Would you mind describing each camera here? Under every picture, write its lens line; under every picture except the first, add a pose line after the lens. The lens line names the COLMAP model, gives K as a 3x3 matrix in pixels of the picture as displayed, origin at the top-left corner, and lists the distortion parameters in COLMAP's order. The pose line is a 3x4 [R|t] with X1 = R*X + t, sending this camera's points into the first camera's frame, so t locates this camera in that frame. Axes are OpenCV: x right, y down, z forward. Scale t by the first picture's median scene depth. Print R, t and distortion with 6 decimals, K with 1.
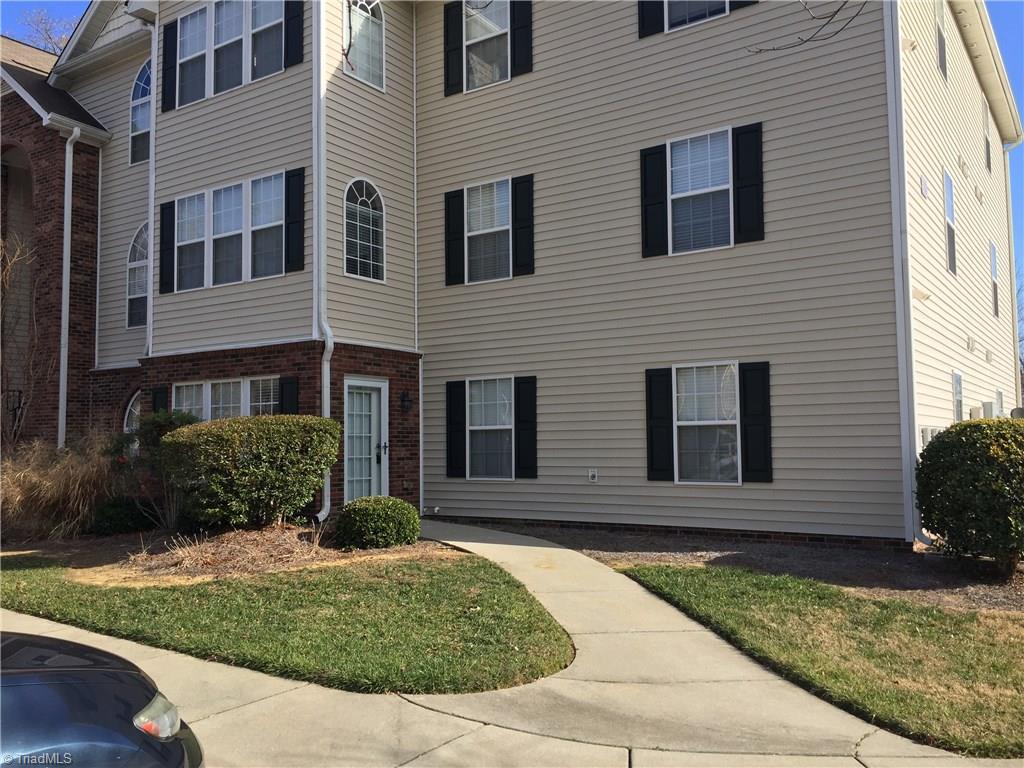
lens RADIAL K [[872.7, 0, 513.4], [0, 872.7, 388.5], [0, 0, 1]] dist [0.077580, -0.104064]
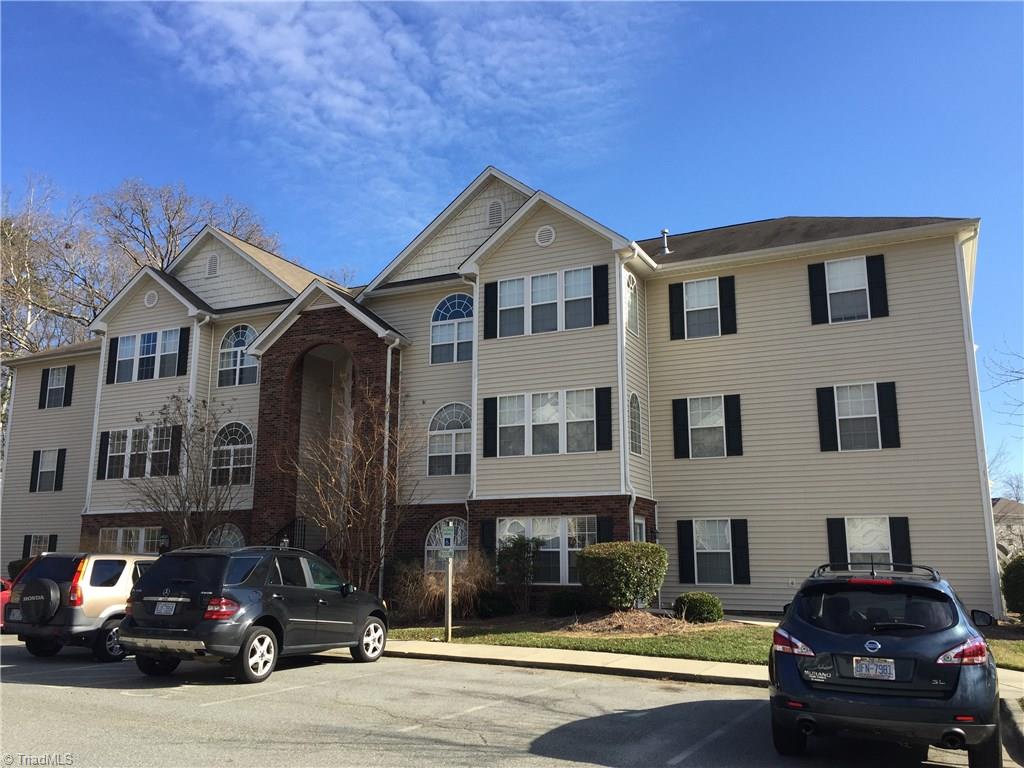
lens RADIAL K [[872.7, 0, 513.4], [0, 872.7, 388.5], [0, 0, 1]] dist [0.077580, -0.104064]
pose [[0.988718, 0.040832, 0.144119, -0.632174], [-0.020997, 0.990410, -0.136555, -0.022471], [-0.148313, 0.131989, 0.980093, -0.547467]]
